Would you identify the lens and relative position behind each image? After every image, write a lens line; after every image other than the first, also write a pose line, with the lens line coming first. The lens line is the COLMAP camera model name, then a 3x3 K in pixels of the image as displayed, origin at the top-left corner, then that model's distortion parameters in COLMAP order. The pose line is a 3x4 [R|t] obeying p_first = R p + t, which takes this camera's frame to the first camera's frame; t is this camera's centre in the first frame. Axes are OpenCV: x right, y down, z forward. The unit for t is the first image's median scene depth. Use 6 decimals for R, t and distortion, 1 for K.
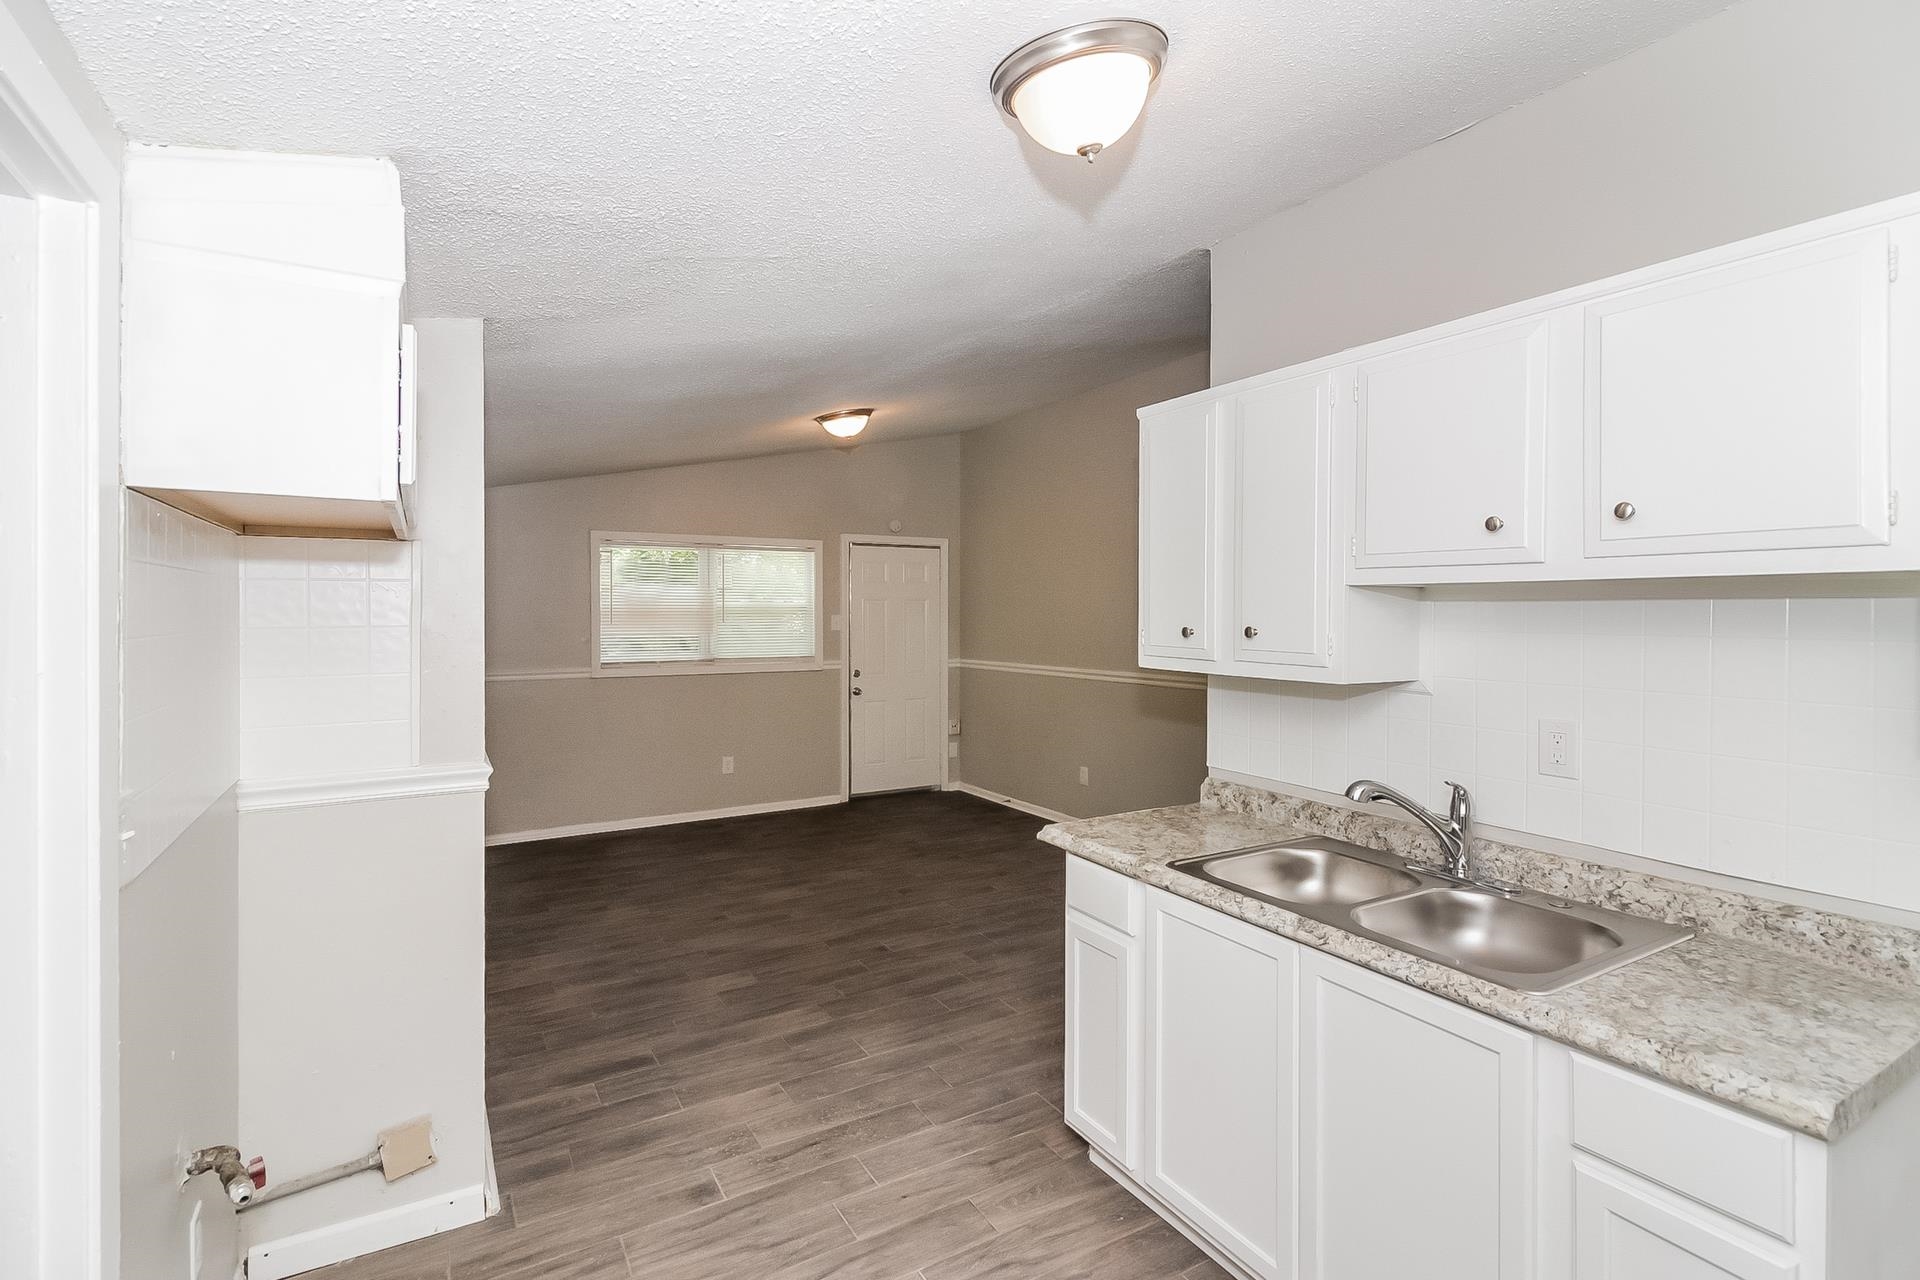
lens RADIAL K [[911.8, 0, 977.9], [0, 911.8, 613.3], [0, 0, 1]] dist [0.007486, -0.008401]
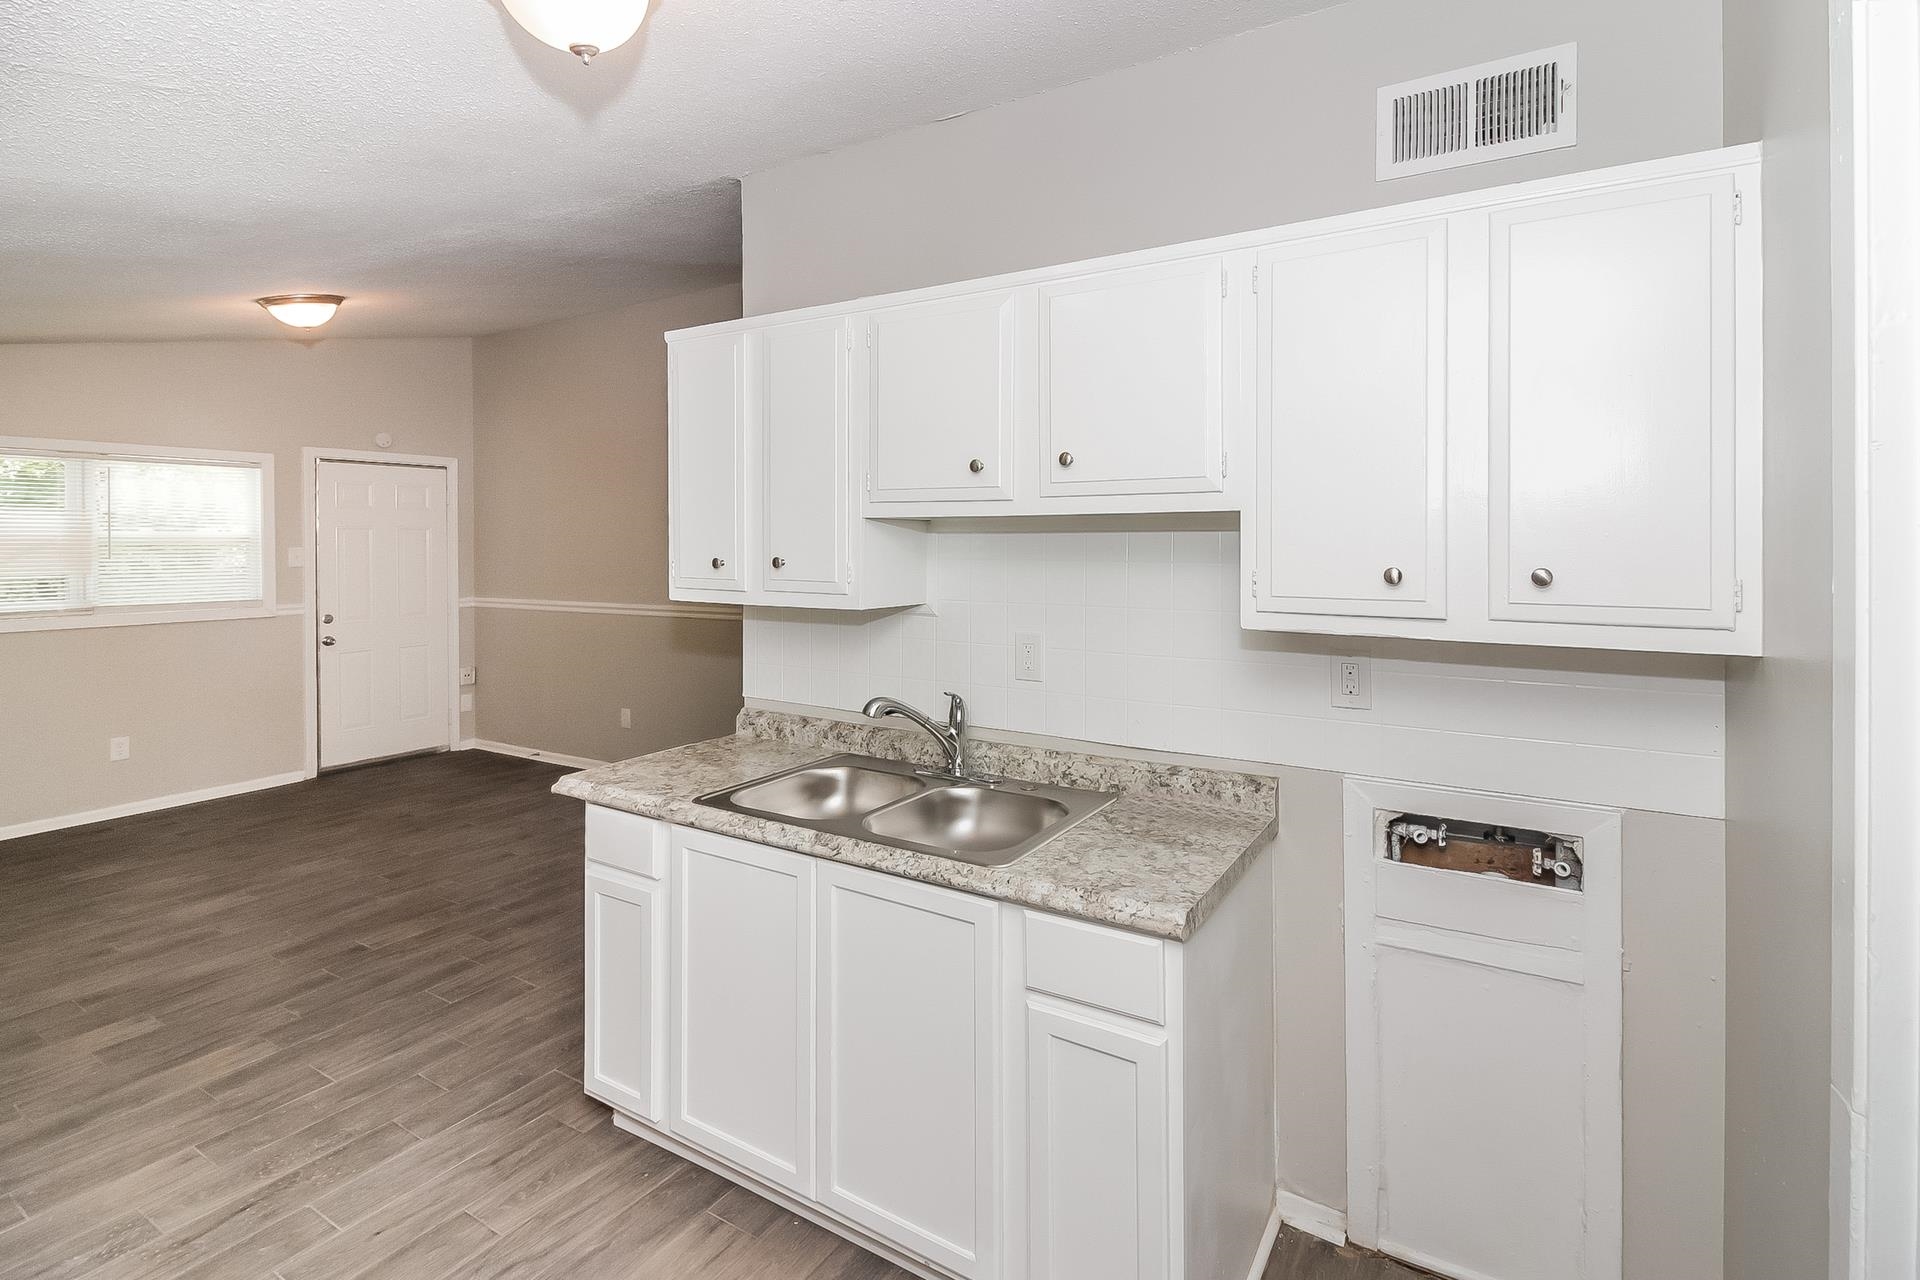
lens RADIAL K [[911.8, 0, 1005.2], [0, 911.8, 547.5], [0, 0, 1]] dist [0.007486, -0.008401]
pose [[0.878954, -0.005927, 0.476870, 0.029708], [0.003817, 0.999978, 0.005392, -0.000348], [-0.476892, -0.002919, 0.878957, -0.017565]]
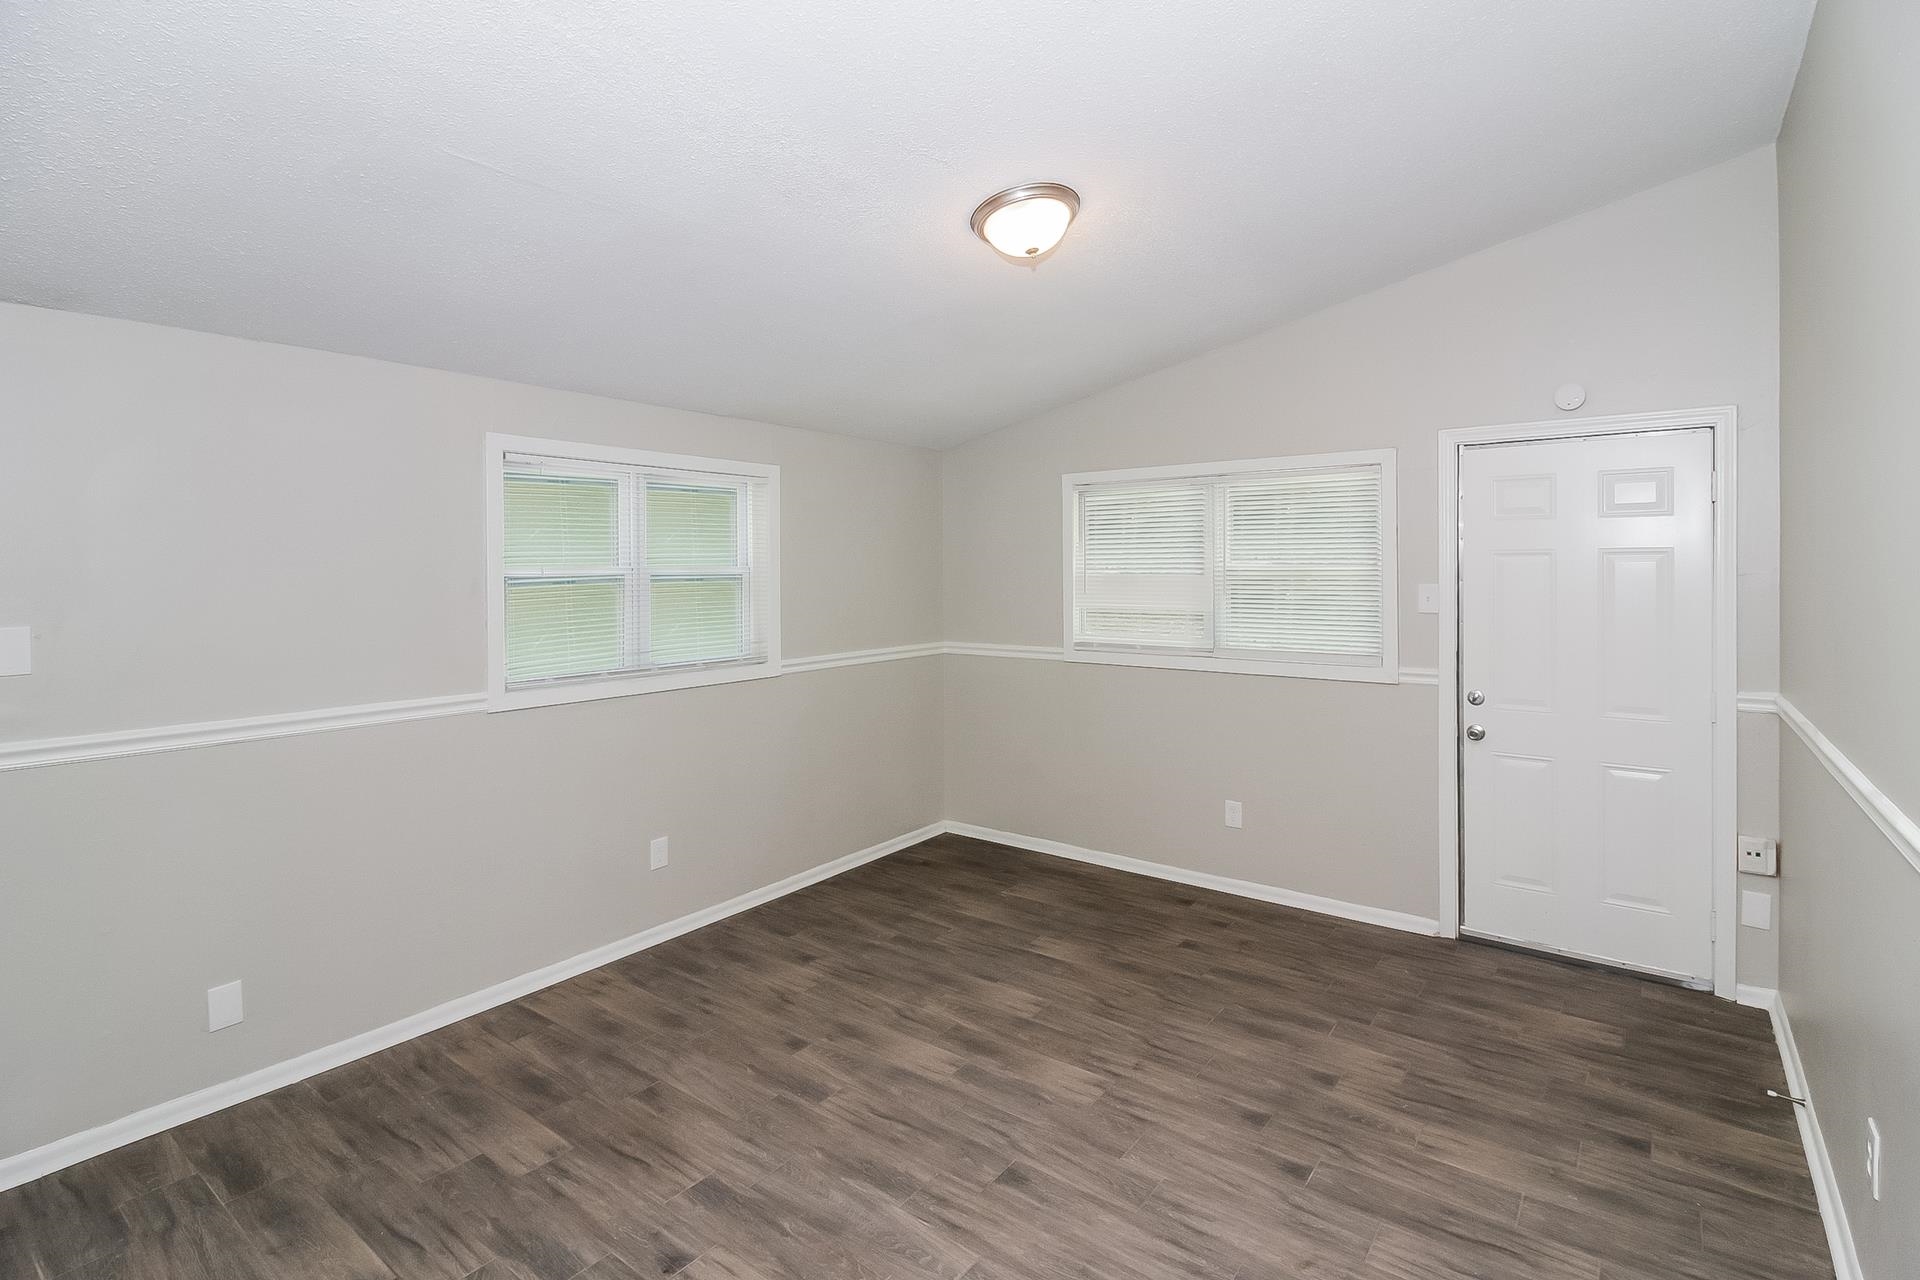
lens RADIAL K [[911.8, 0, 1023.4], [0, 911.8, 574.9], [0, 0, 1]] dist [0.007486, -0.008401]
pose [[0.384800, 0.005170, -0.922986, 0.692733], [-0.000119, 0.999985, 0.005552, -0.017402], [0.923000, -0.002026, 0.384794, 1.597030]]
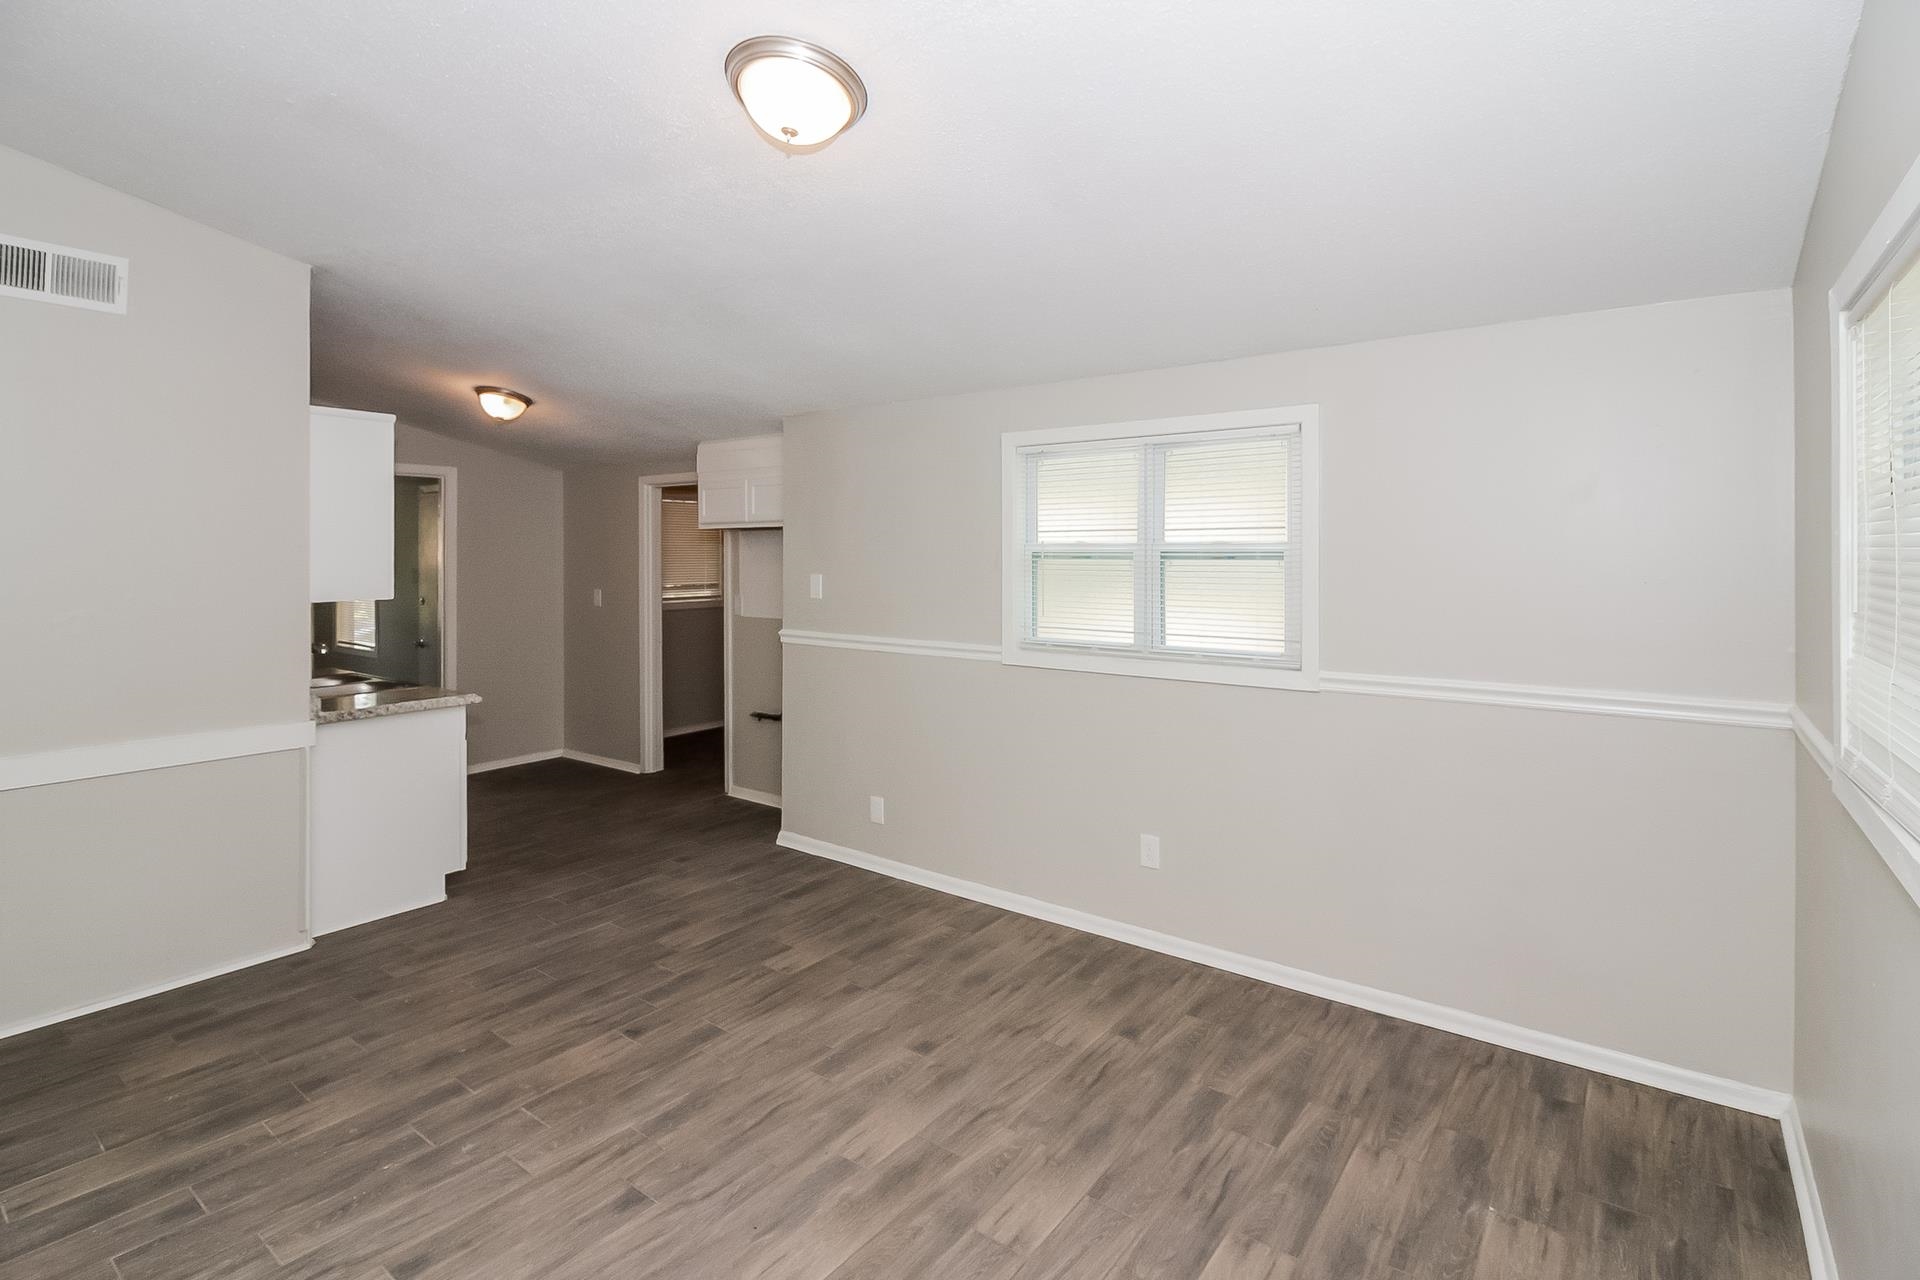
lens RADIAL K [[911.8, 0, 904.8], [0, 911.8, 549.0], [0, 0, 1]] dist [0.007486, -0.008401]
pose [[-0.946523, -0.001186, -0.322634, -0.121438], [-0.000523, 0.999998, -0.002141, -0.009729], [0.322636, -0.001858, -0.946521, 2.823241]]
